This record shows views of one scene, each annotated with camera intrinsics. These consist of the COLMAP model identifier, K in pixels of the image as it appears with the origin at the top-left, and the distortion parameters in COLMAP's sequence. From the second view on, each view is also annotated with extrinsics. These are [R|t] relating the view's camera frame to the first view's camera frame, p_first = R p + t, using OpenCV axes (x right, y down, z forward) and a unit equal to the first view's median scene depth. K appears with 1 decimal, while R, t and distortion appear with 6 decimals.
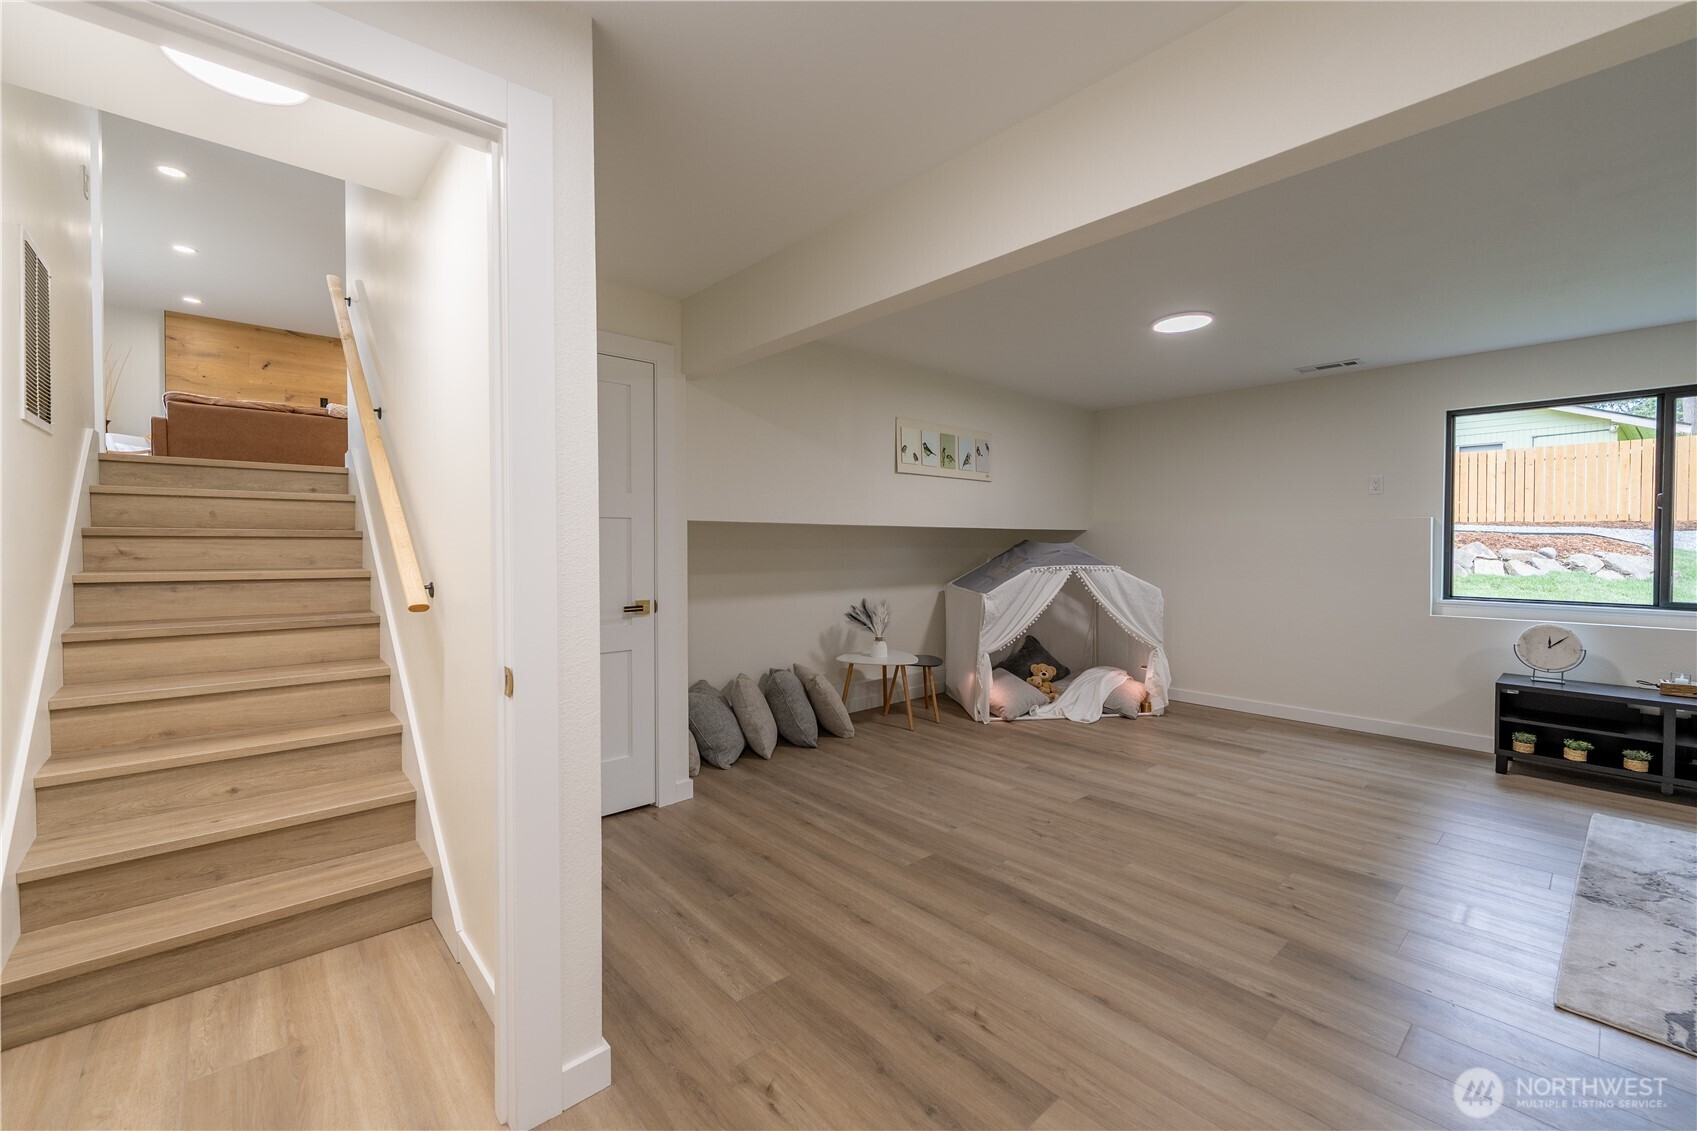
lens RADIAL K [[694.5, 0, 848.5], [0, 694.5, 565.5], [0, 0, 1]] dist [-0.000493, -0.000178]
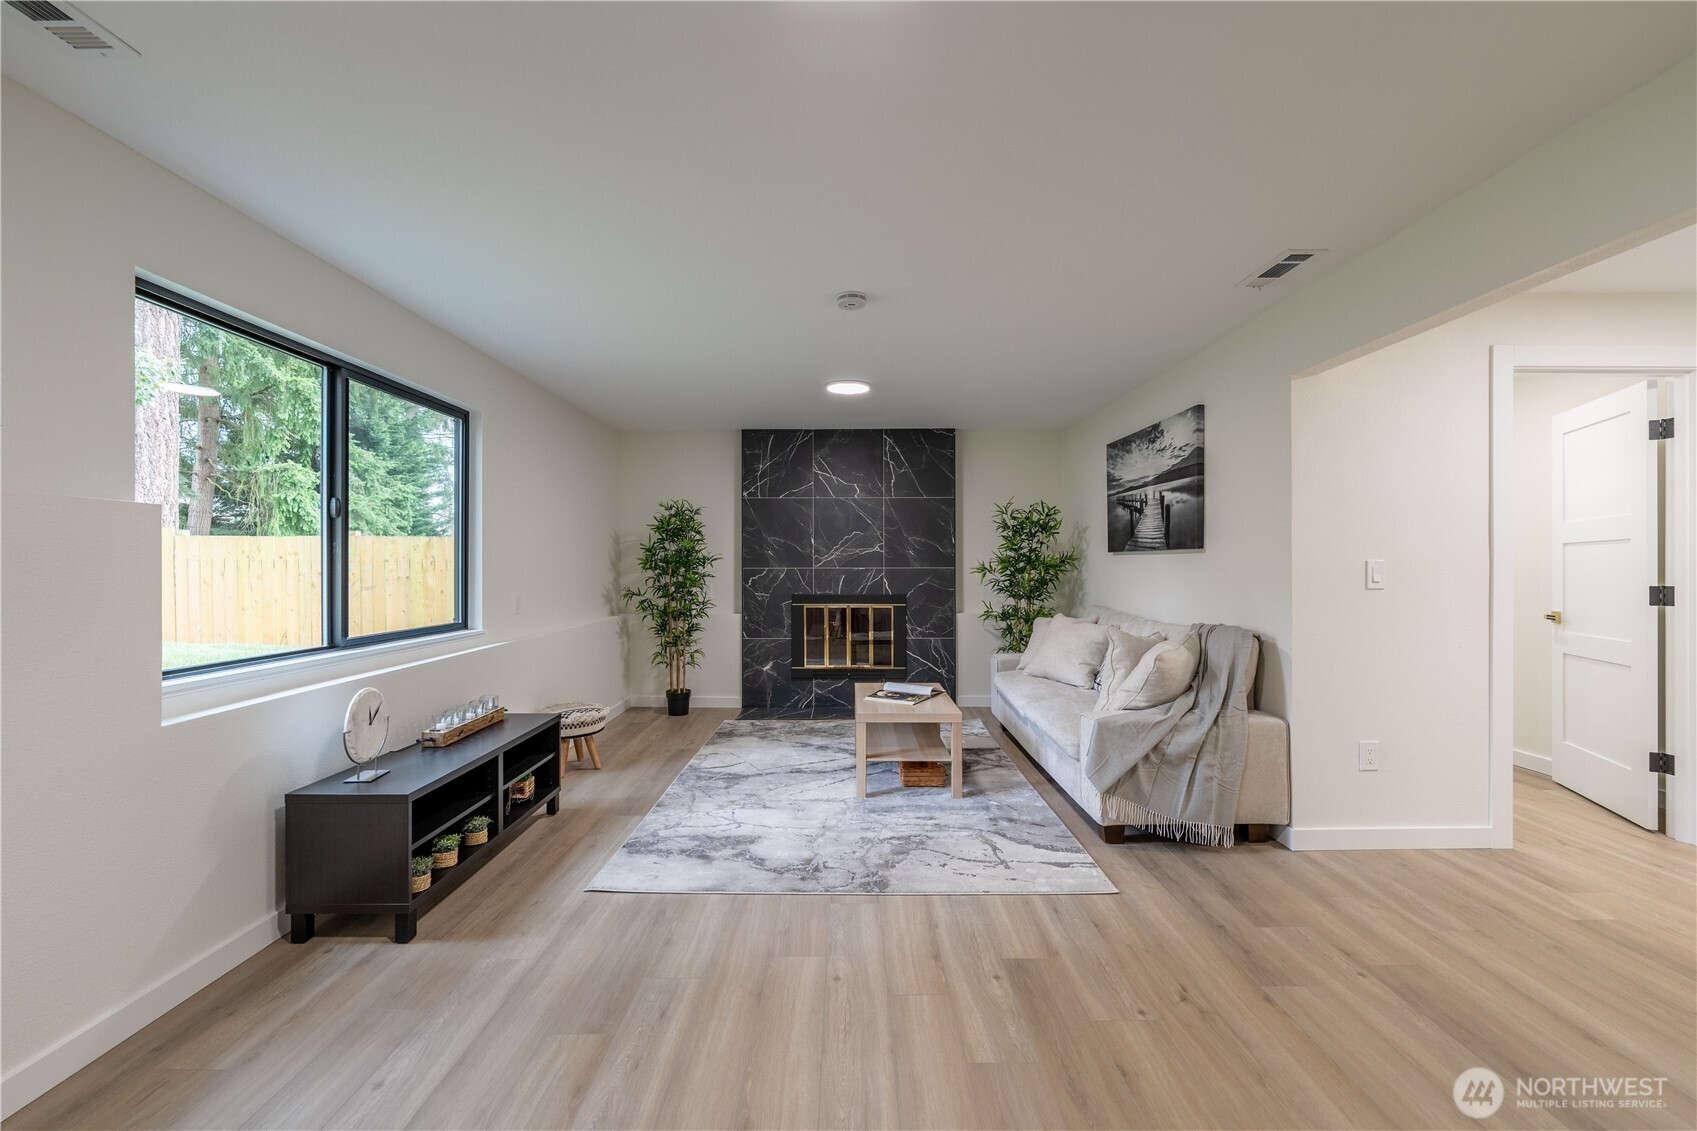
lens RADIAL K [[694.5, 0, 848.5], [0, 694.5, 565.5], [0, 0, 1]] dist [-0.000493, -0.000178]
pose [[-0.748356, 0.000069, 0.663297, 0.286957], [0.024300, 0.999332, 0.027311, -0.041694], [-0.662852, 0.036557, -0.747857, 1.362528]]
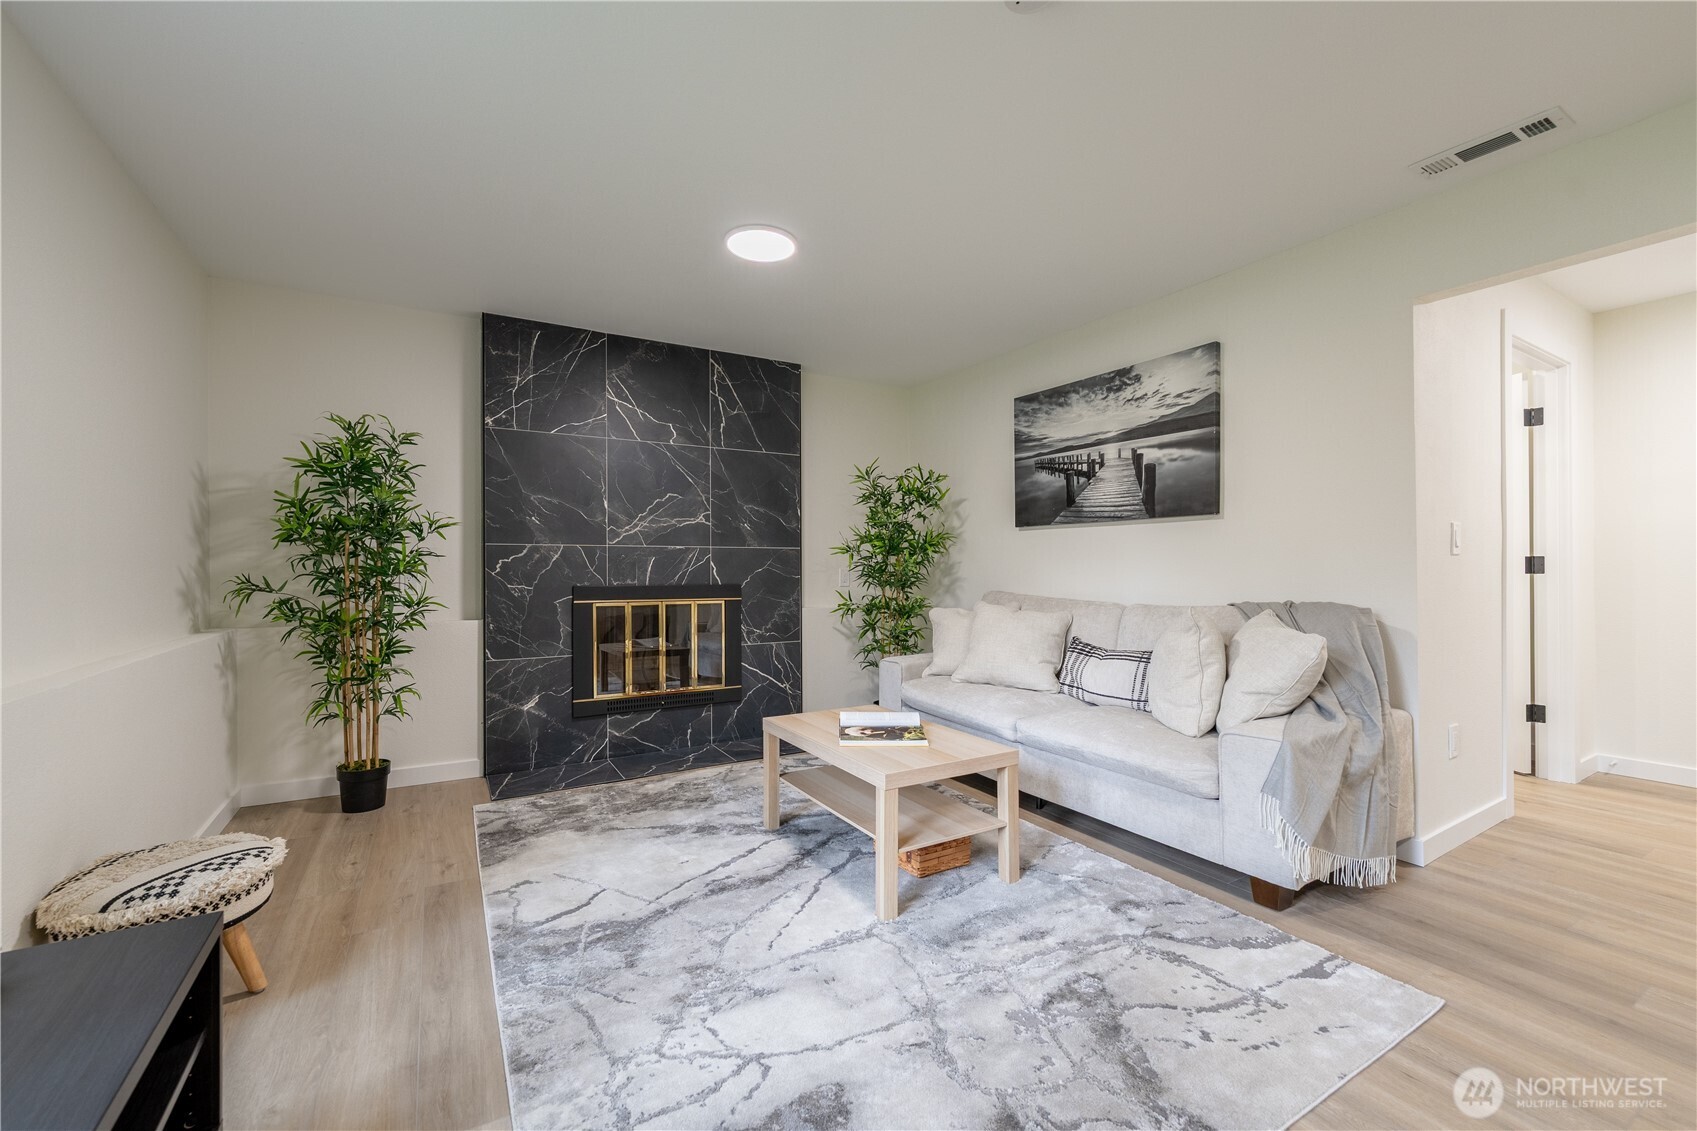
lens RADIAL K [[694.5, 0, 848.5], [0, 694.5, 565.5], [0, 0, 1]] dist [-0.000493, -0.000178]
pose [[-0.983324, 0.002305, 0.181850, 0.916161], [0.007925, 0.999513, 0.030185, 0.012224], [-0.181692, 0.031123, -0.982863, 1.164869]]
